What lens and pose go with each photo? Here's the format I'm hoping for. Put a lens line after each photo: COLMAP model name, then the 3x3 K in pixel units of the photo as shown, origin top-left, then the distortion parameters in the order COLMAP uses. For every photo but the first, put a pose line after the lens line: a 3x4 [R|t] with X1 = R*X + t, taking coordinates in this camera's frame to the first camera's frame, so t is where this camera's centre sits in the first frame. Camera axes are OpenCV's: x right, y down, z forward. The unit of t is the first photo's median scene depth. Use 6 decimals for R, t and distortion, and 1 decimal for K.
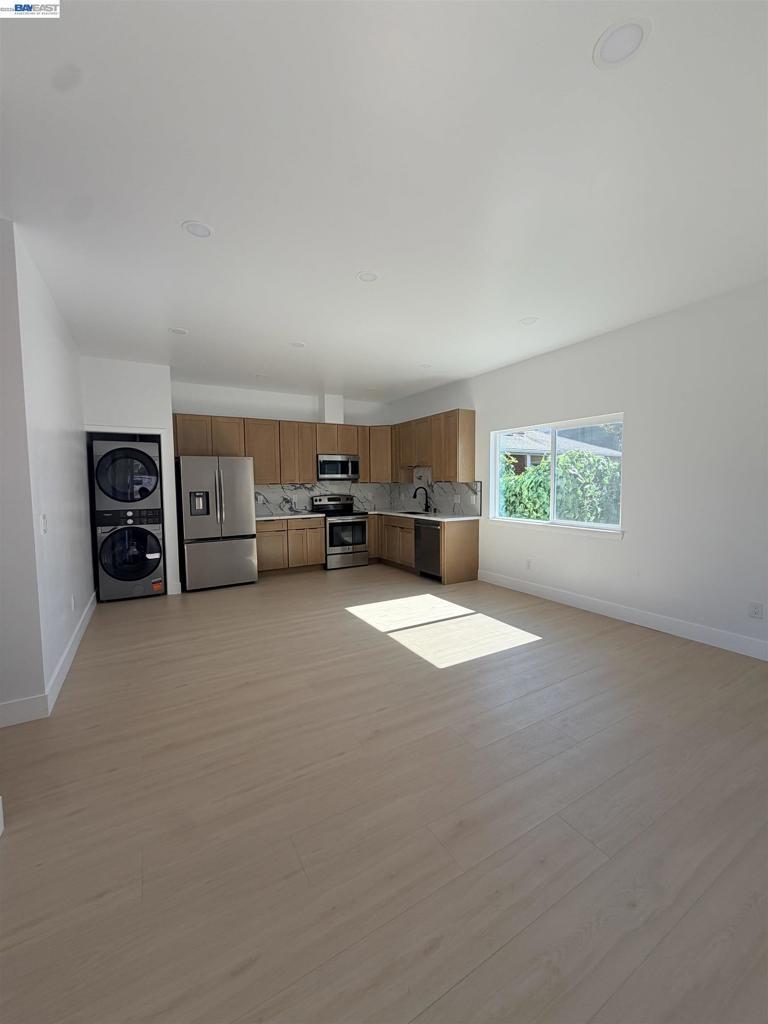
lens RADIAL K [[409.8, 0, 385.0], [0, 409.8, 507.8], [0, 0, 1]] dist [-0.000066, -0.000221]
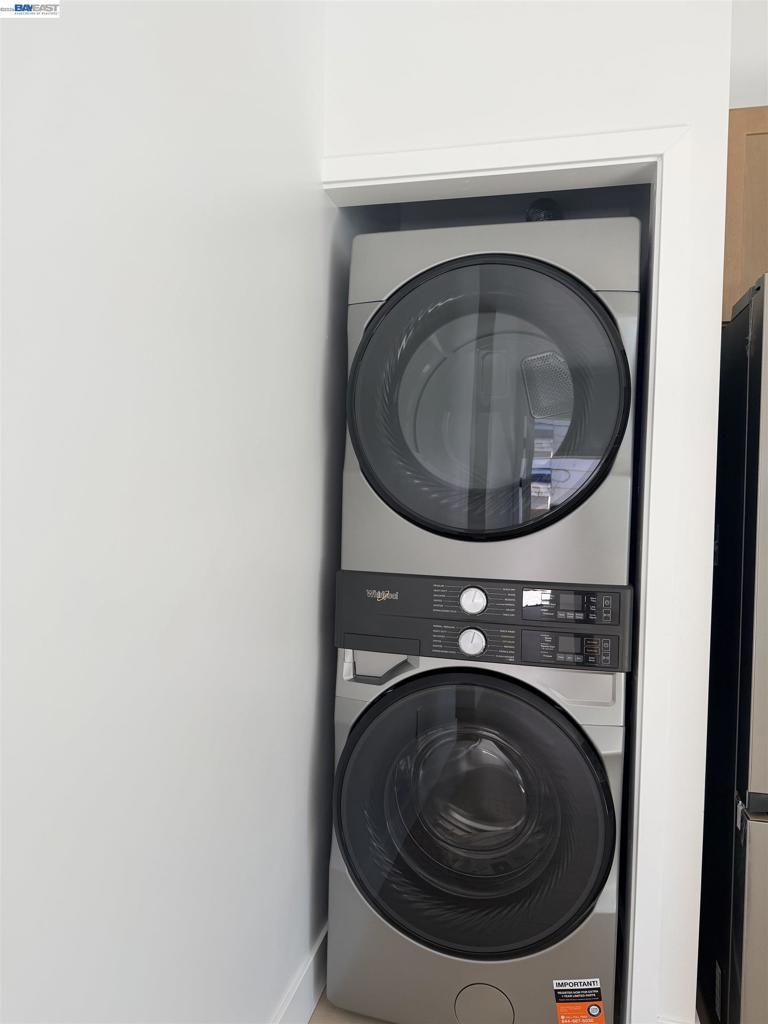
lens RADIAL K [[722.8, 0, 362.7], [0, 722.8, 525.4], [0, 0, 1]] dist [0.038440, -0.050791]
pose [[0.696358, 0.054295, -0.715638, -0.392138], [-0.071300, 0.997435, 0.006295, -0.017836], [0.714144, 0.046642, 0.698444, 0.678776]]
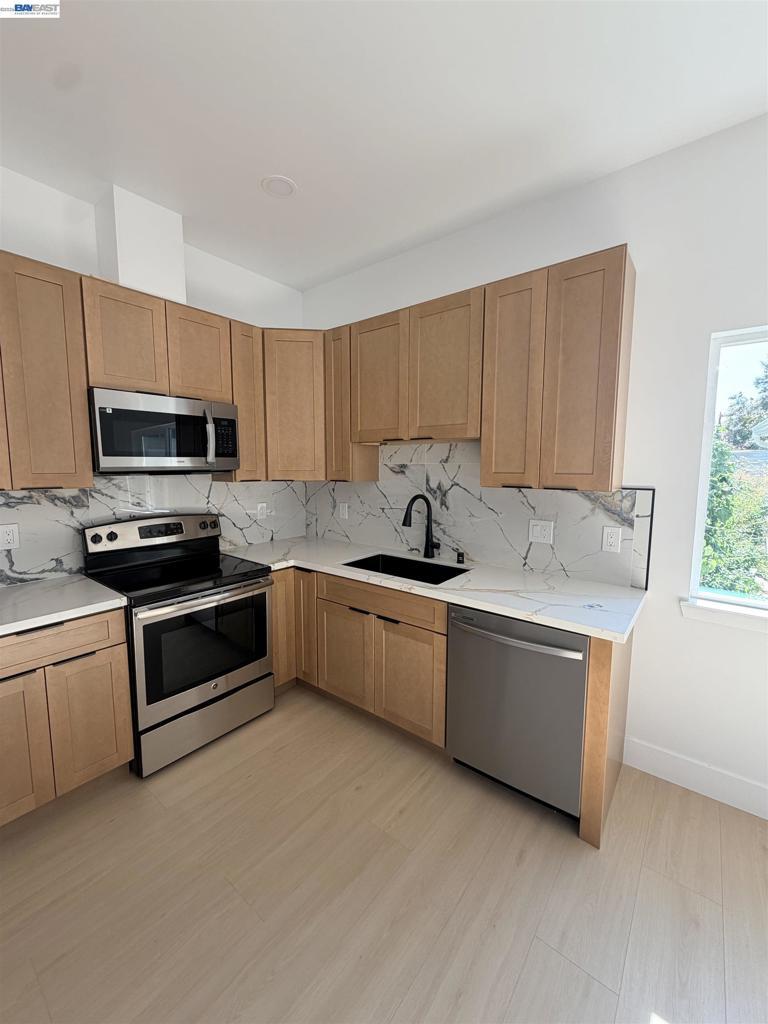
lens RADIAL K [[409.8, 0, 386.3], [0, 409.8, 507.0], [0, 0, 1]] dist [-0.000066, -0.000221]
pose [[0.931833, -0.024347, 0.362068, -0.097606], [0.009354, 0.999027, 0.043106, -0.070662], [-0.362766, -0.036780, 0.931154, 0.822776]]
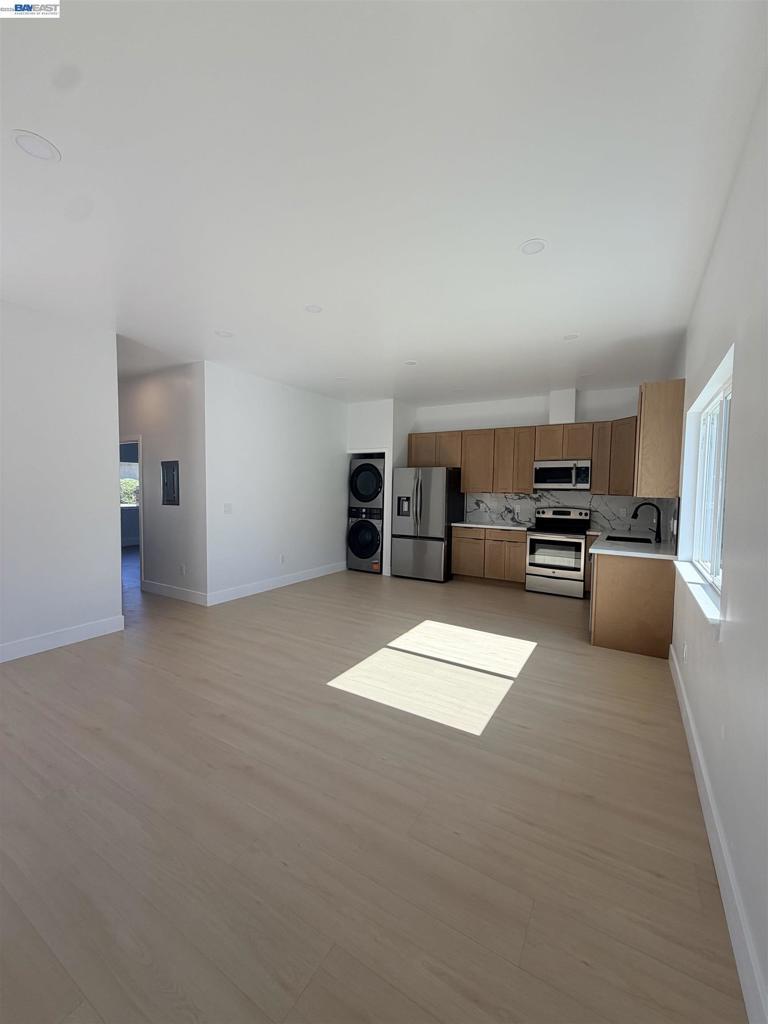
lens RADIAL K [[409.8, 0, 384.3], [0, 409.8, 507.2], [0, 0, 1]] dist [-0.000066, -0.000221]
pose [[0.474841, 0.059859, -0.878034, 0.597112], [-0.075570, 0.996773, 0.027086, -0.037231], [0.876821, 0.053491, 0.477832, 0.365507]]
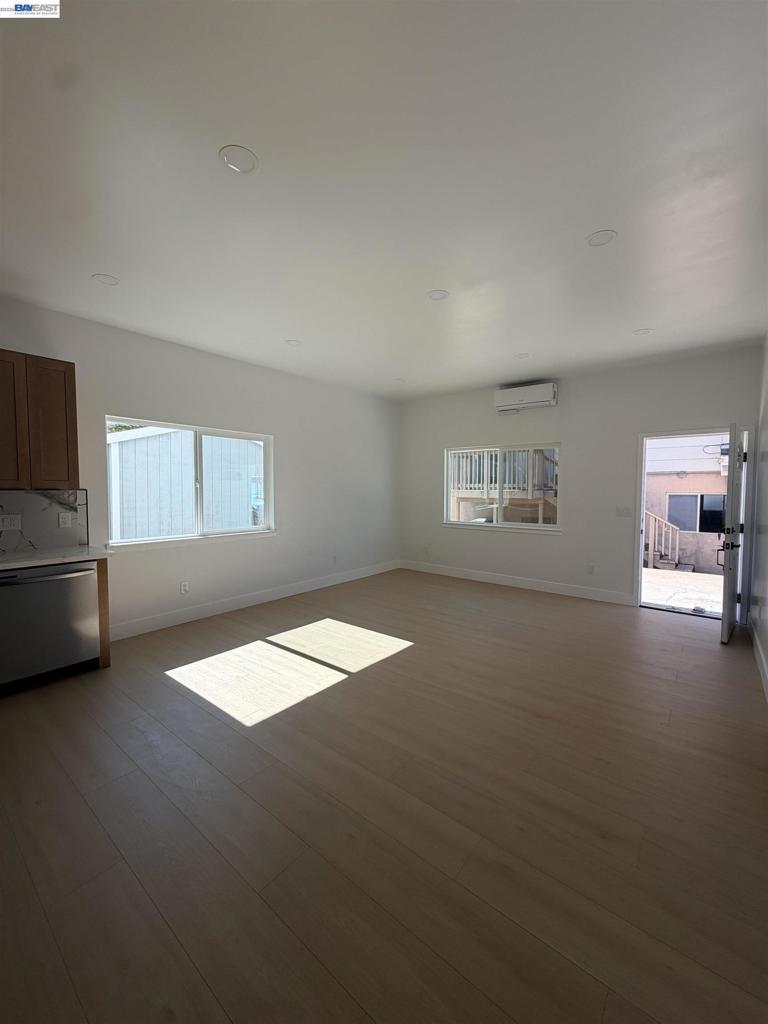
lens RADIAL K [[409.8, 0, 393.4], [0, 409.8, 508.8], [0, 0, 1]] dist [-0.000066, -0.000221]
pose [[-0.366785, -0.040143, 0.929439, -0.558807], [0.056070, 0.996298, 0.065158, -0.052986], [-0.928614, 0.076013, -0.363177, 0.851192]]
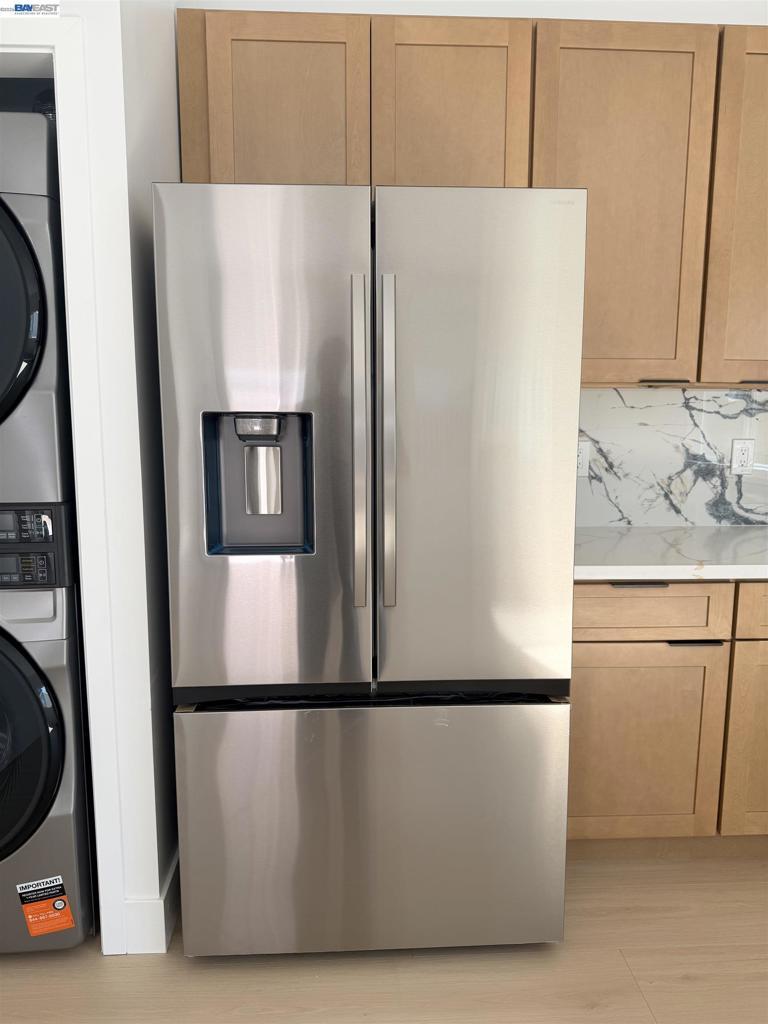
lens RADIAL K [[722.8, 0, 383.5], [0, 722.8, 517.0], [0, 0, 1]] dist [0.038440, -0.050791]
pose [[0.884368, 0.084901, -0.459004, -0.271740], [-0.043271, 0.993997, 0.100488, -0.028876], [0.464780, -0.069007, 0.882733, 0.764977]]
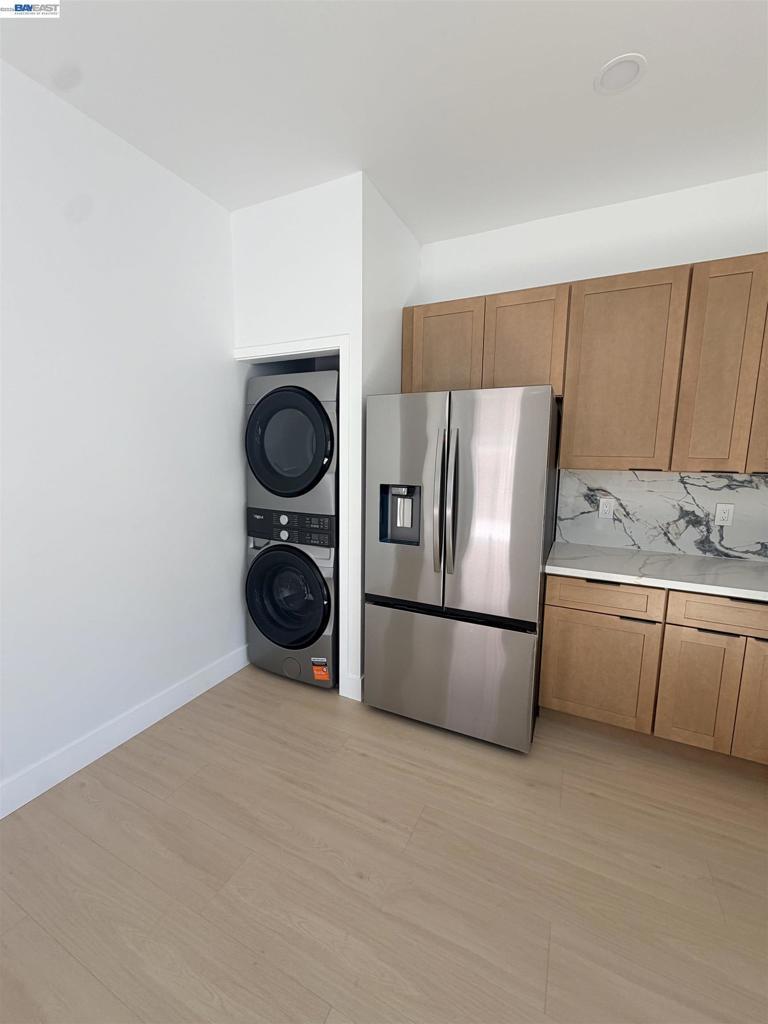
lens RADIAL K [[409.8, 0, 384.4], [0, 409.8, 507.2], [0, 0, 1]] dist [-0.000066, -0.000221]
pose [[0.555959, 0.131911, -0.820676, -0.132902], [-0.068258, 0.991238, 0.113086, -0.062088], [0.828402, -0.006854, 0.560092, 0.765479]]
